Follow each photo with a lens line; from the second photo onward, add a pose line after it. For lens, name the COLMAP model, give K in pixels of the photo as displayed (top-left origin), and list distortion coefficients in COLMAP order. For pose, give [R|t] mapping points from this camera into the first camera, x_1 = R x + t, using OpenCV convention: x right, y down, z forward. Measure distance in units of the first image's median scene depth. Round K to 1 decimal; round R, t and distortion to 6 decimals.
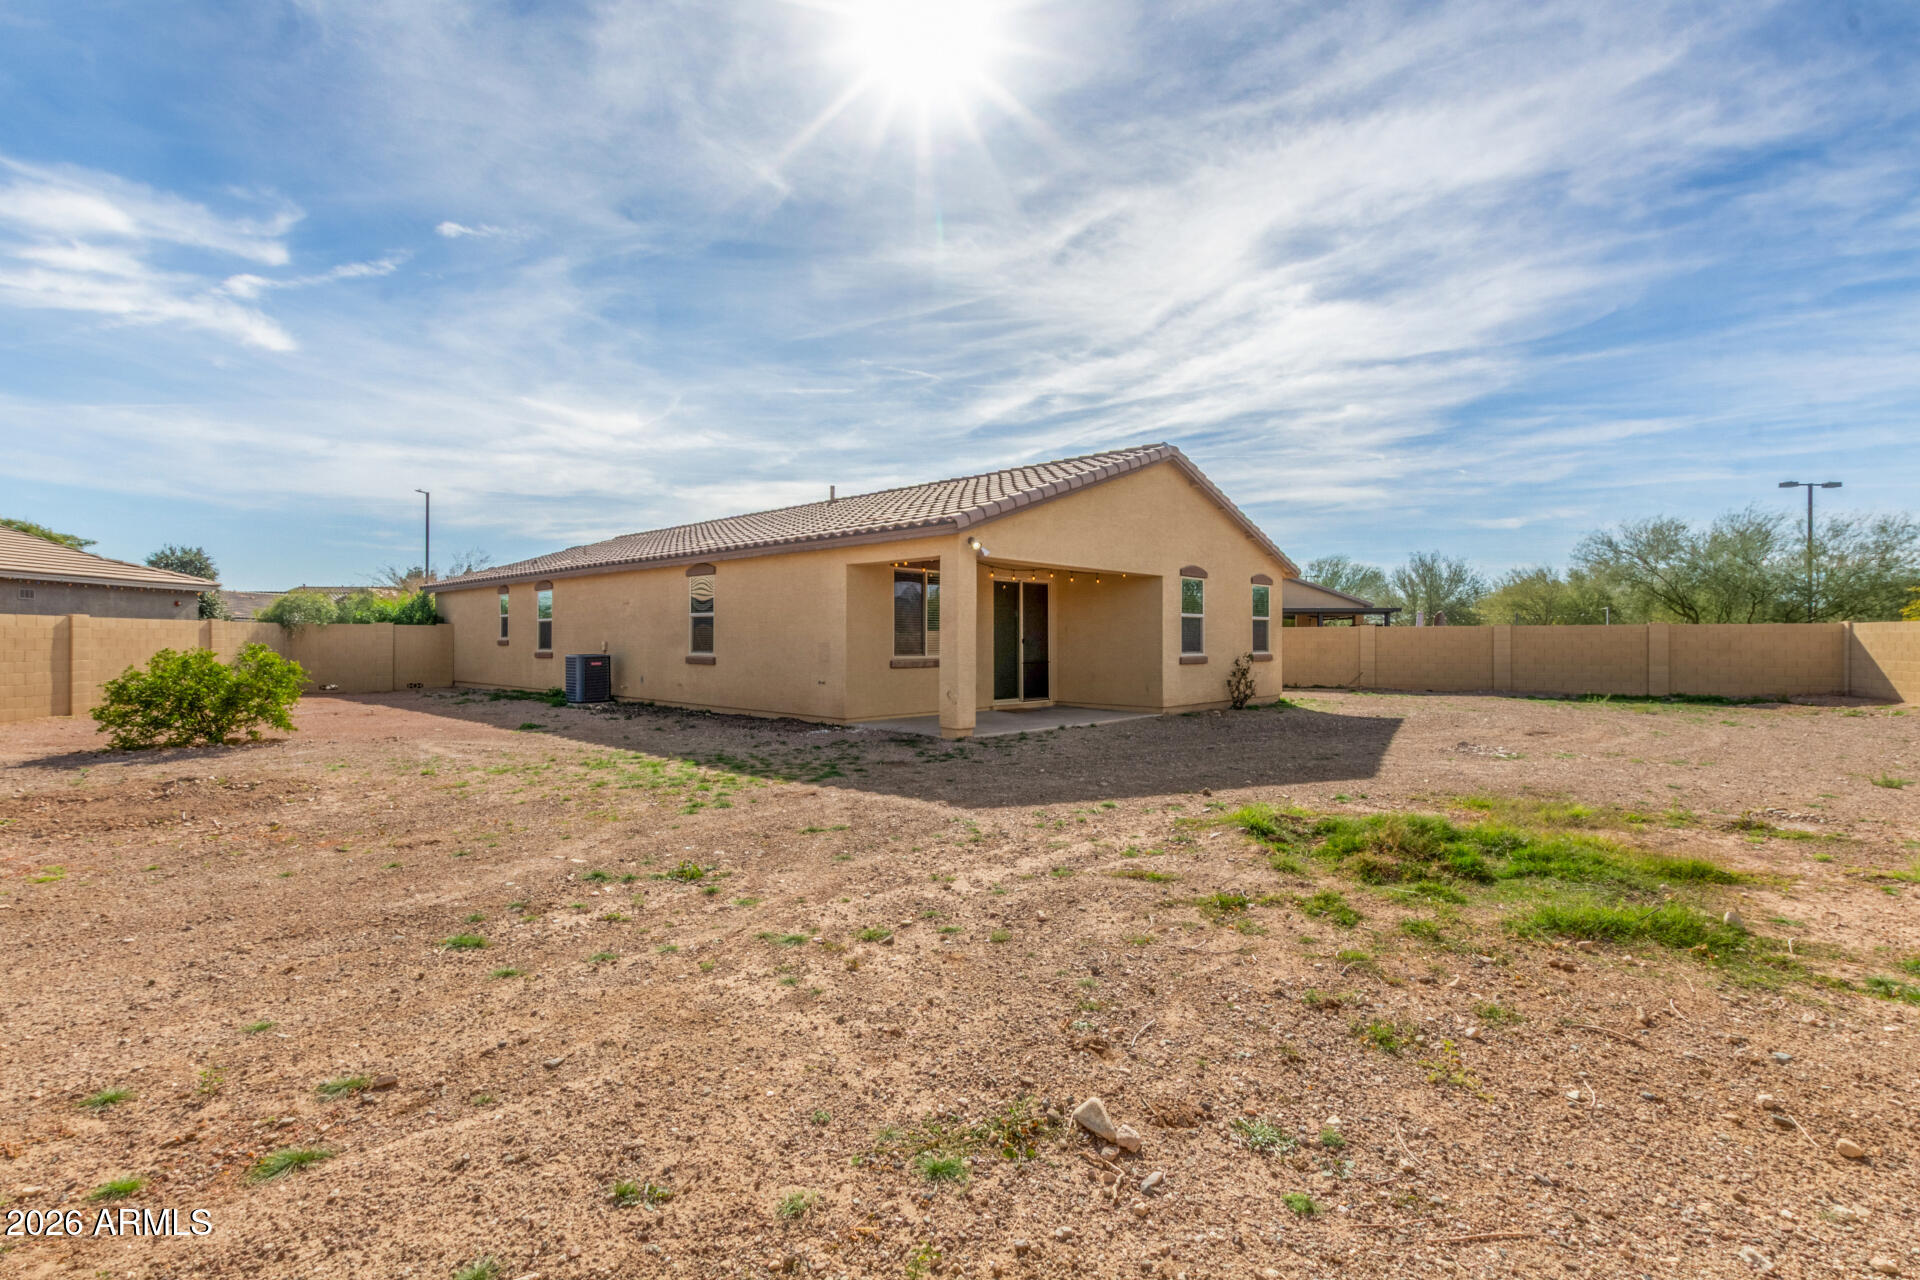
lens RADIAL K [[868.9, 0, 973.3], [0, 868.9, 638.1], [0, 0, 1]] dist [-0.001391, -0.000724]
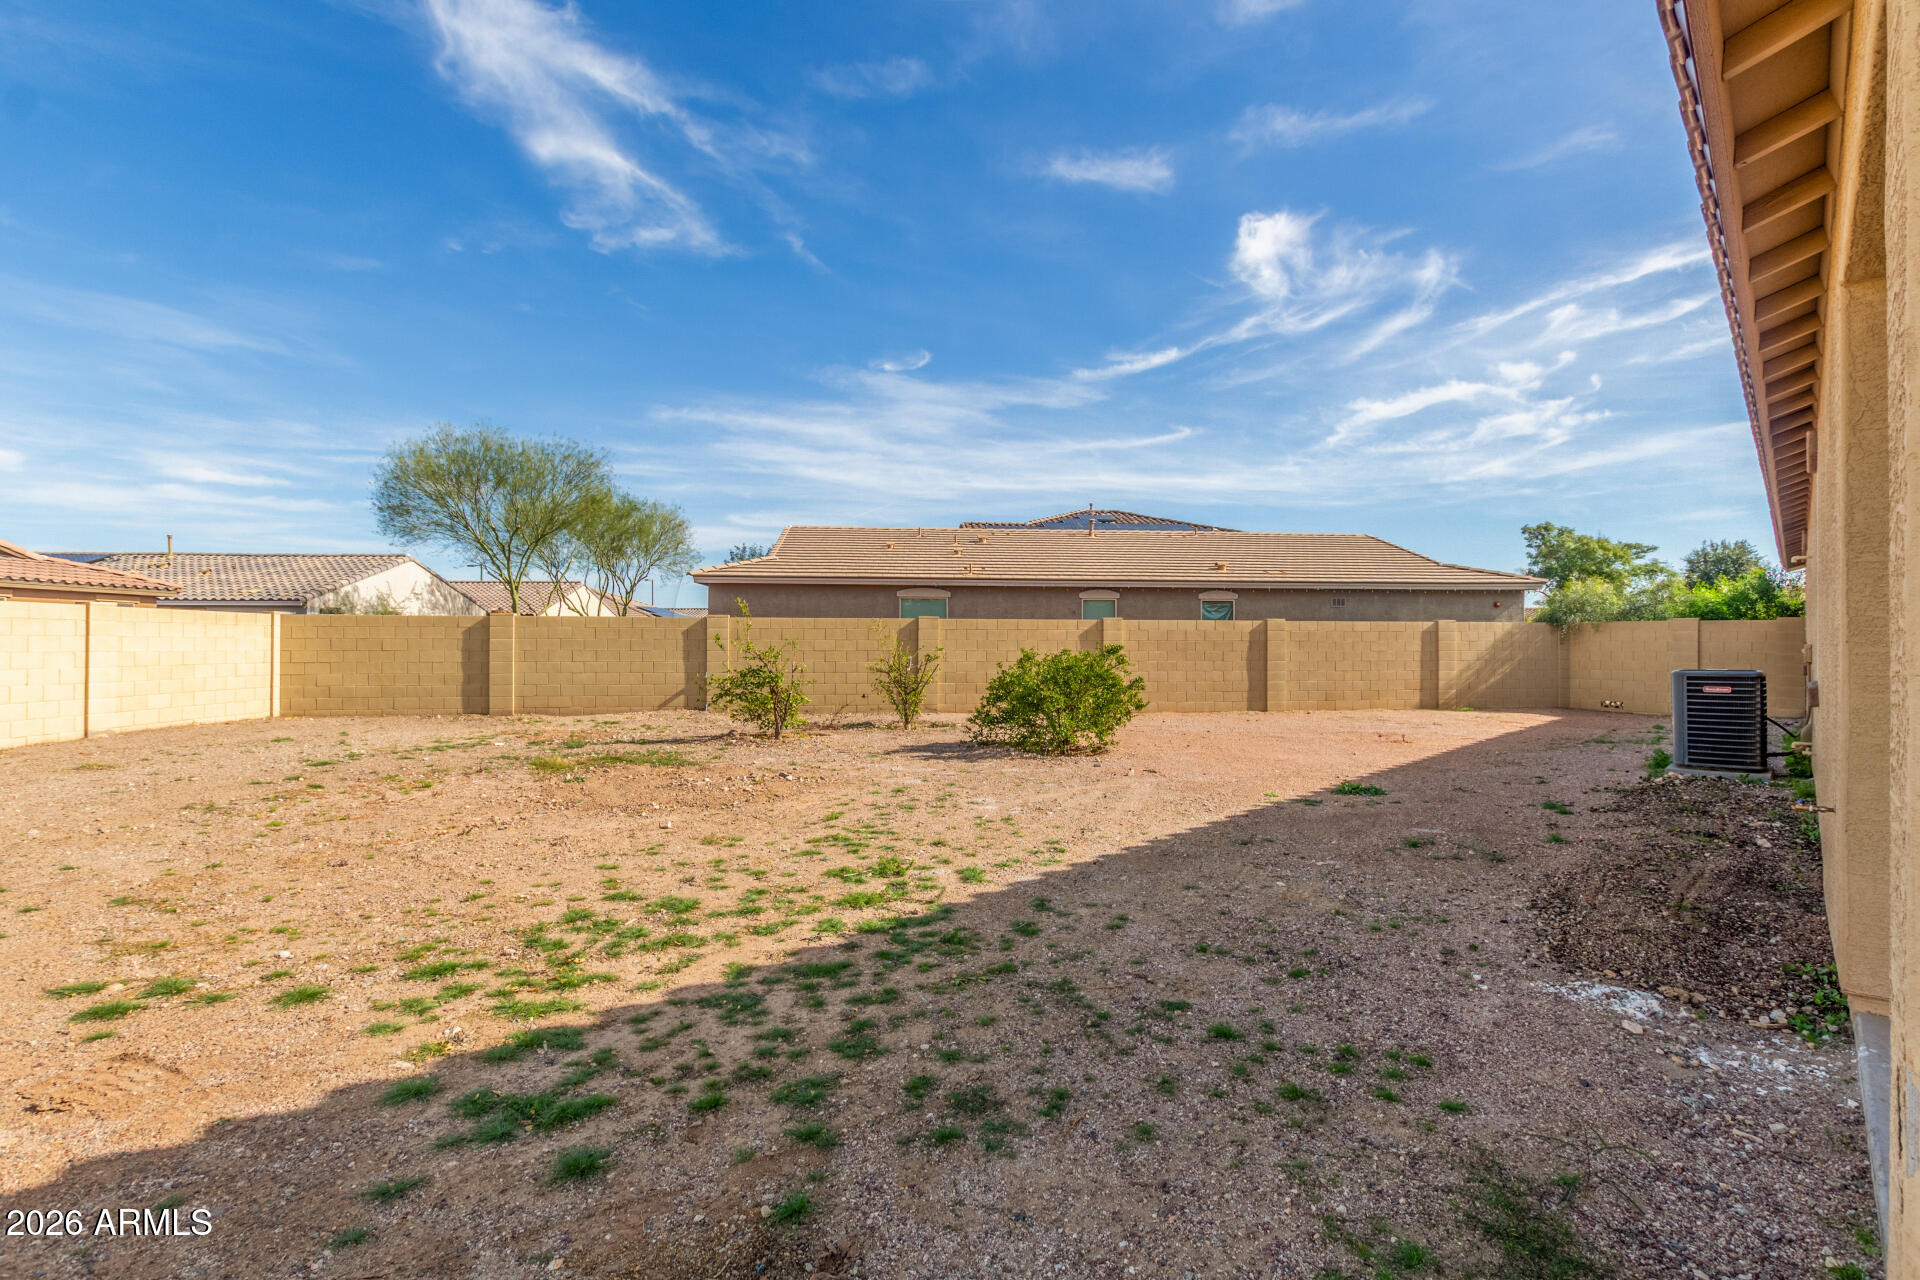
lens RADIAL K [[881.7, 0, 960.0], [0, 881.7, 640.0], [0, 0, 1]] dist [0.008441, -0.000609]
pose [[-0.012368, -0.003651, -0.999917, 0.054960], [0.000000, 0.999993, -0.003651, 0.002254], [0.999924, -0.000045, -0.012368, 0.468923]]
